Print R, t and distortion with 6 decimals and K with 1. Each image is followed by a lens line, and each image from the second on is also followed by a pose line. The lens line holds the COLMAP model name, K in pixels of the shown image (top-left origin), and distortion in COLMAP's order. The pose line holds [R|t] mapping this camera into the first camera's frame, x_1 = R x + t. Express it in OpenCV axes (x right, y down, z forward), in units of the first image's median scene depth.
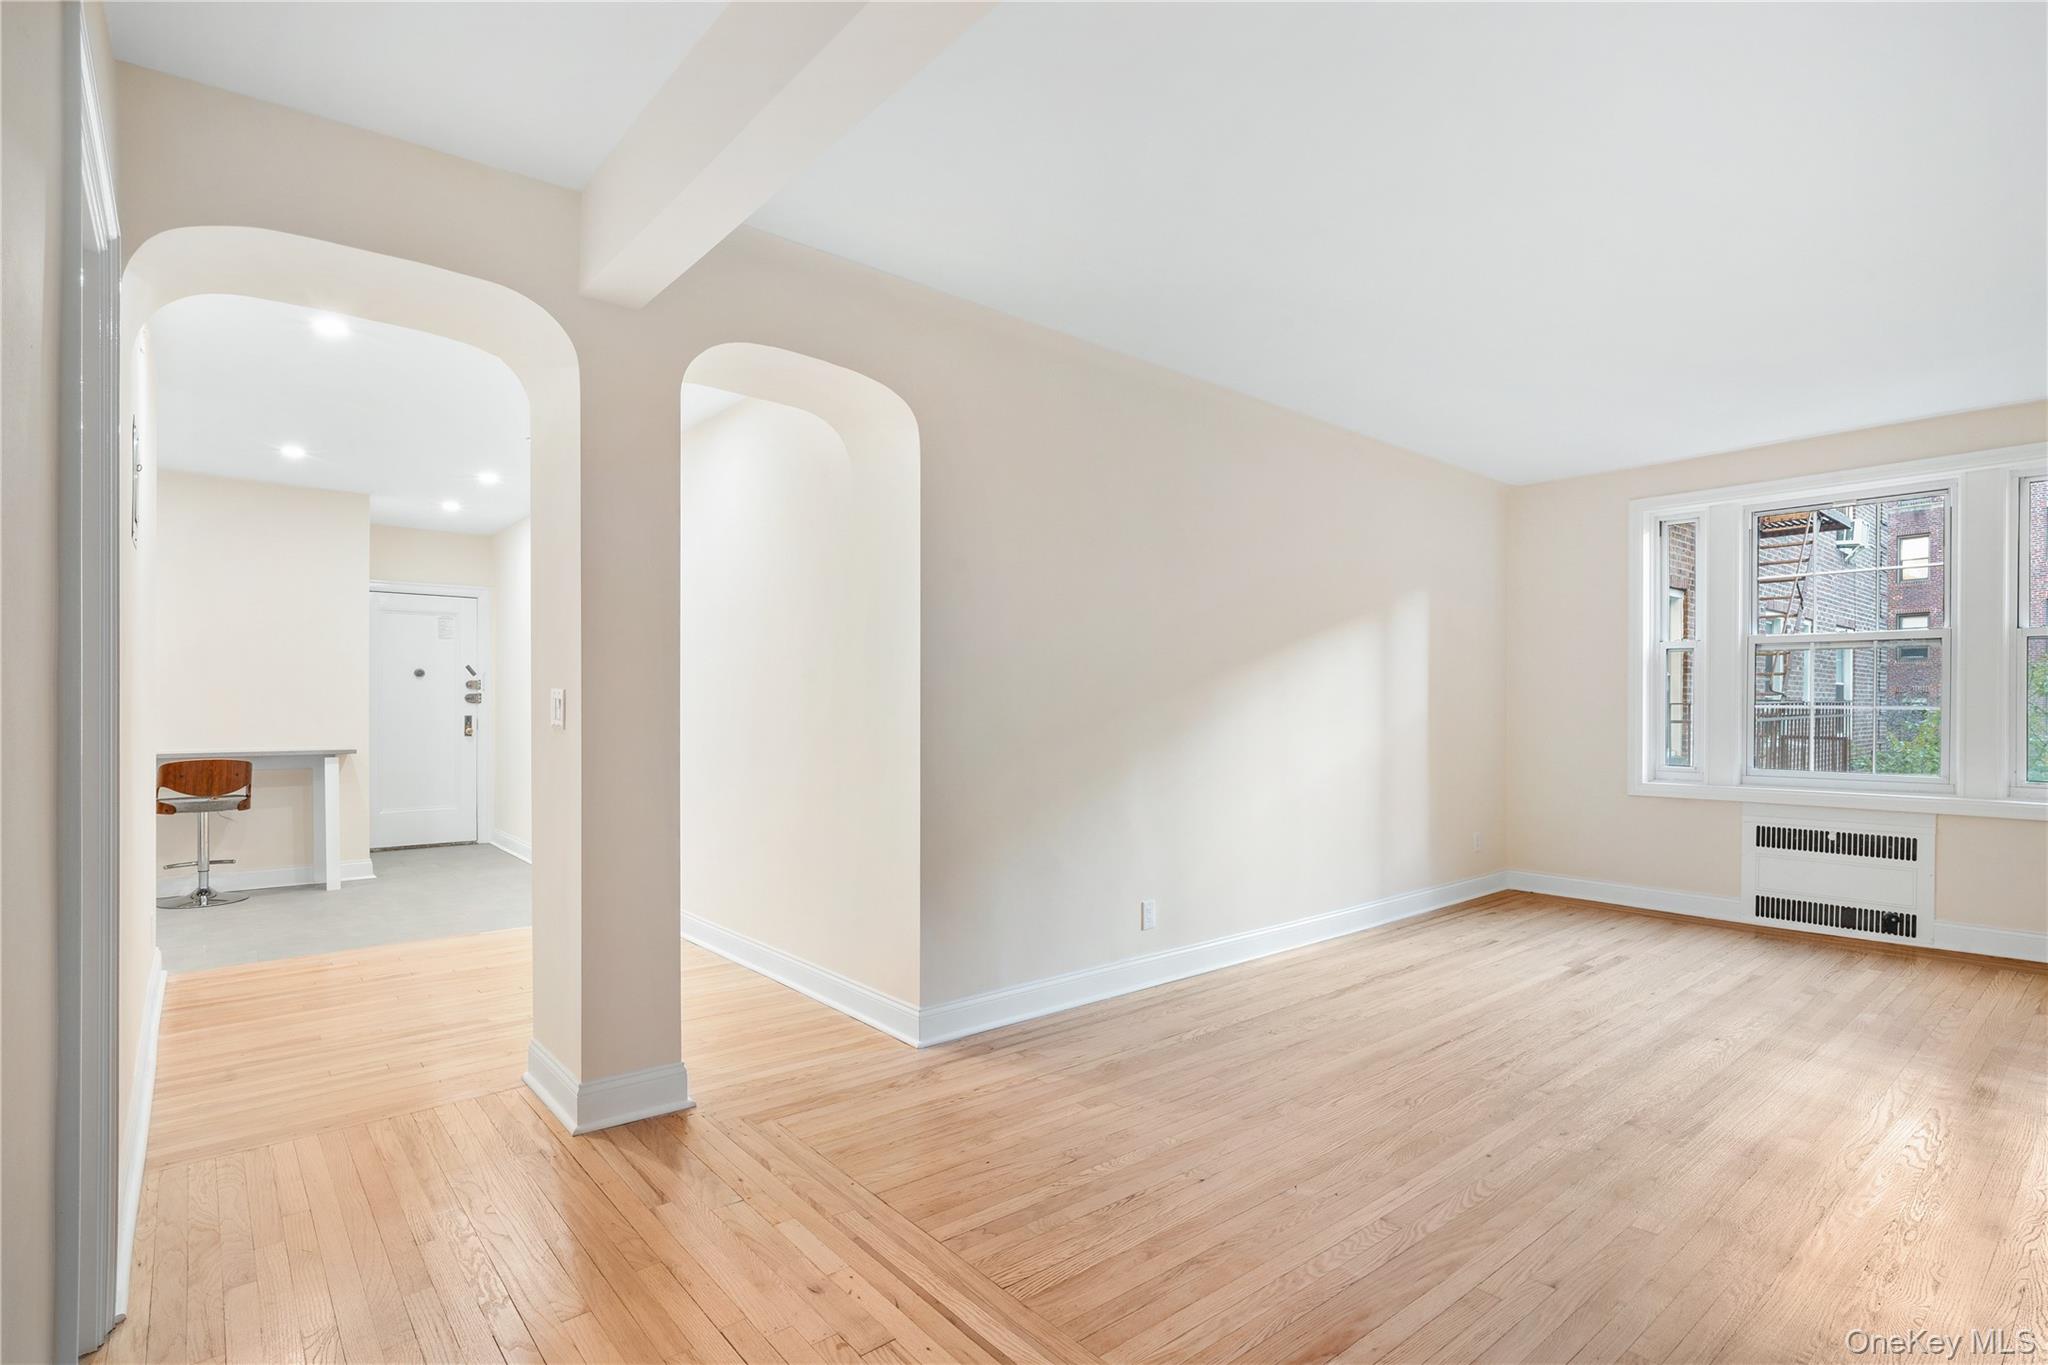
lens RADIAL K [[957.2, 0, 1036.2], [0, 957.2, 696.9], [0, 0, 1]] dist [-0.014004, 0.005241]
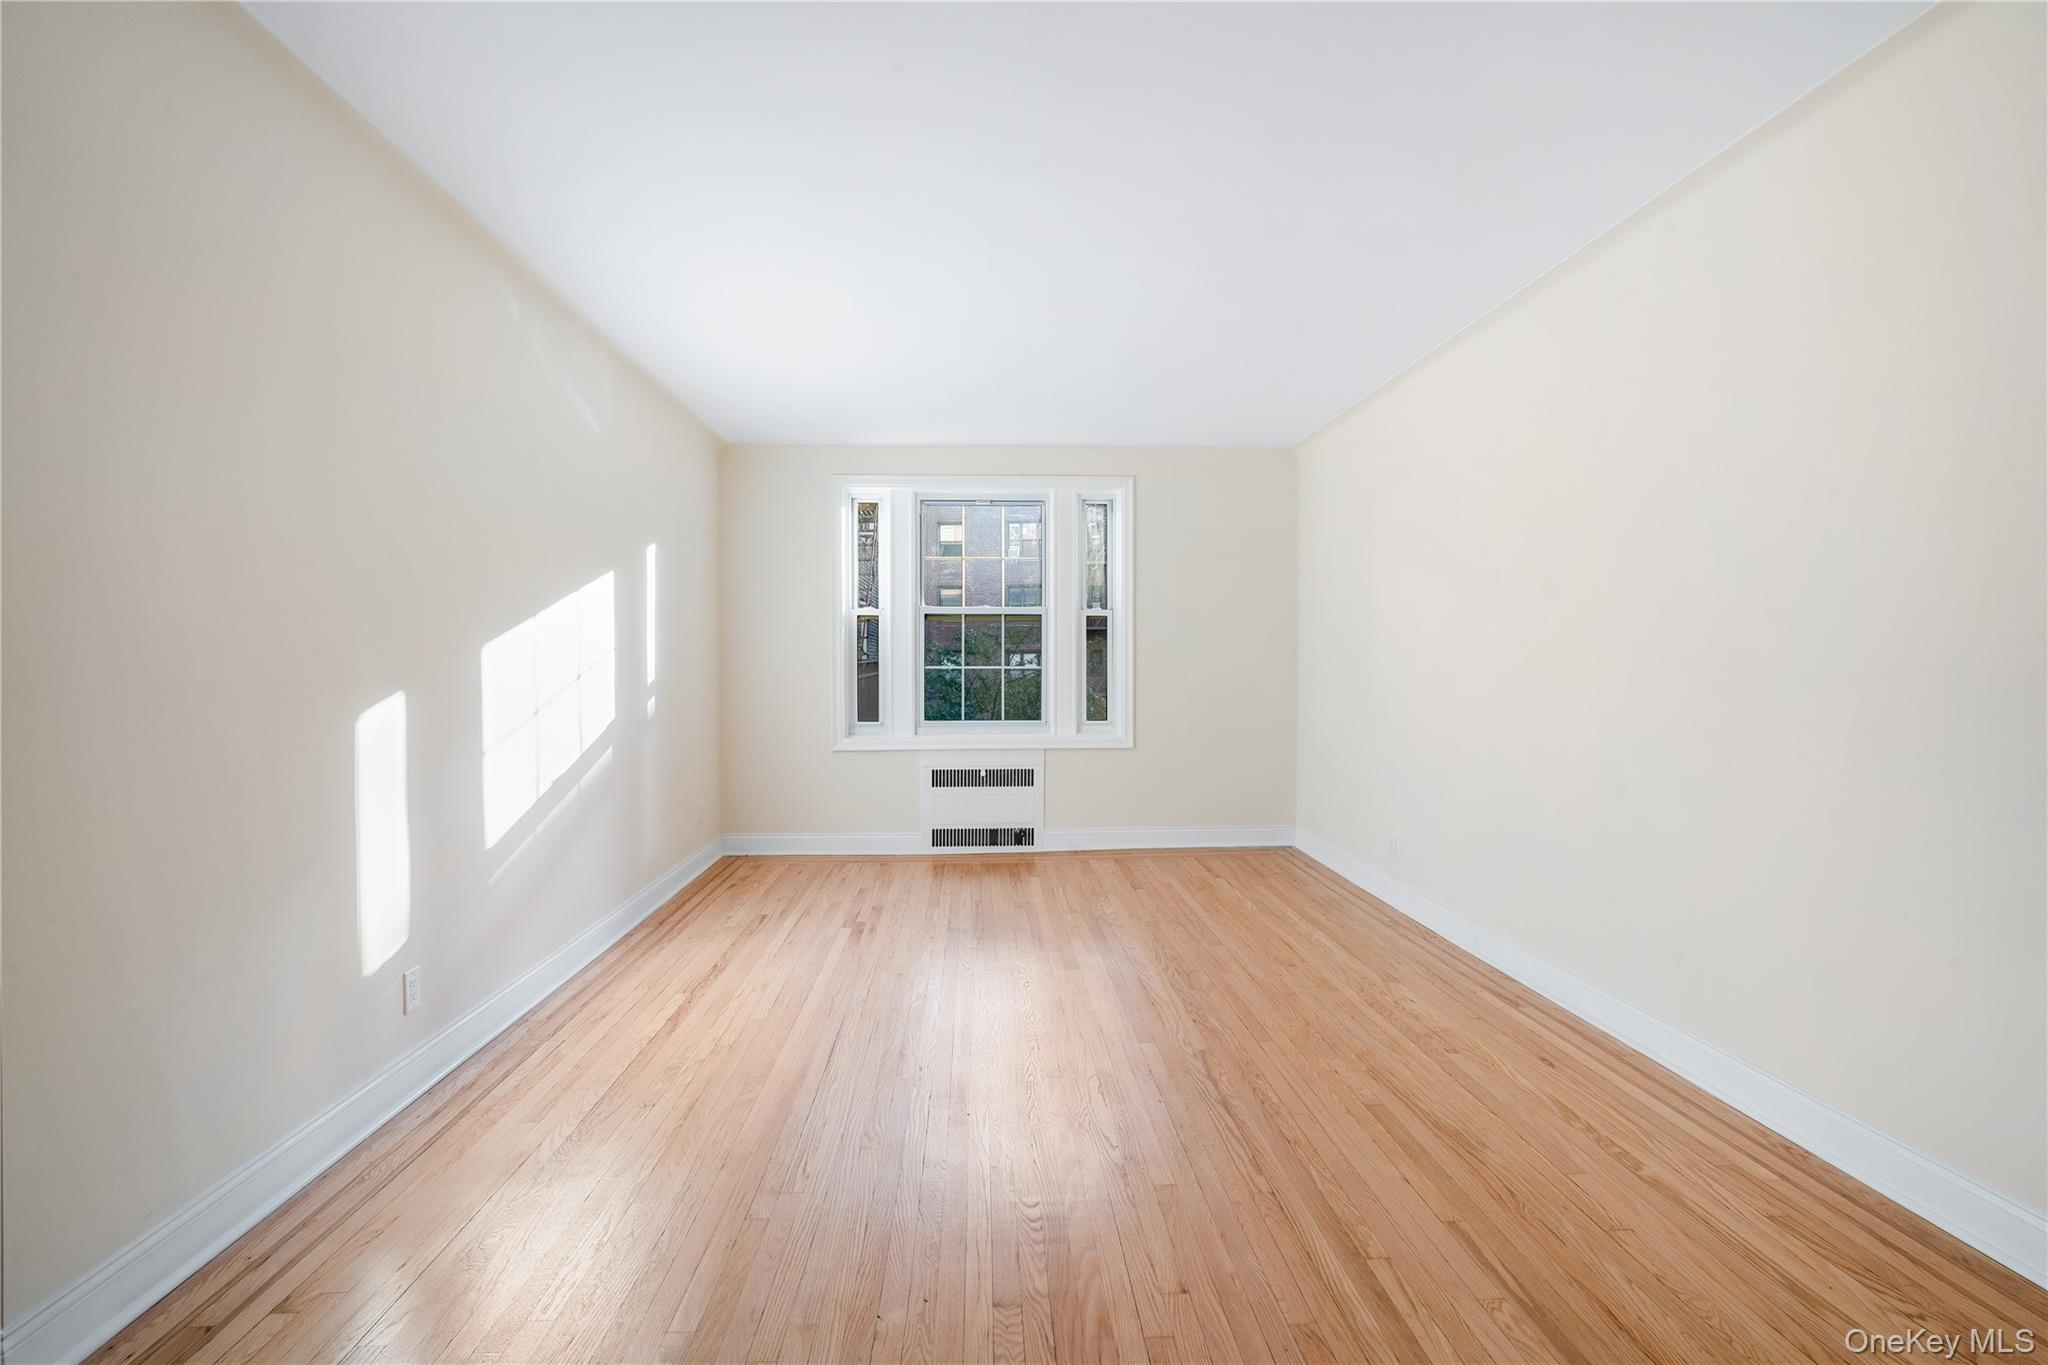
lens RADIAL K [[957.2, 0, 992.0], [0, 957.2, 661.2], [0, 0, 1]] dist [-0.014004, 0.005241]
pose [[0.624142, -0.005405, 0.781292, -0.130195], [-0.002894, 0.999953, 0.009229, -0.010594], [-0.781306, -0.008021, 0.624097, 0.223332]]
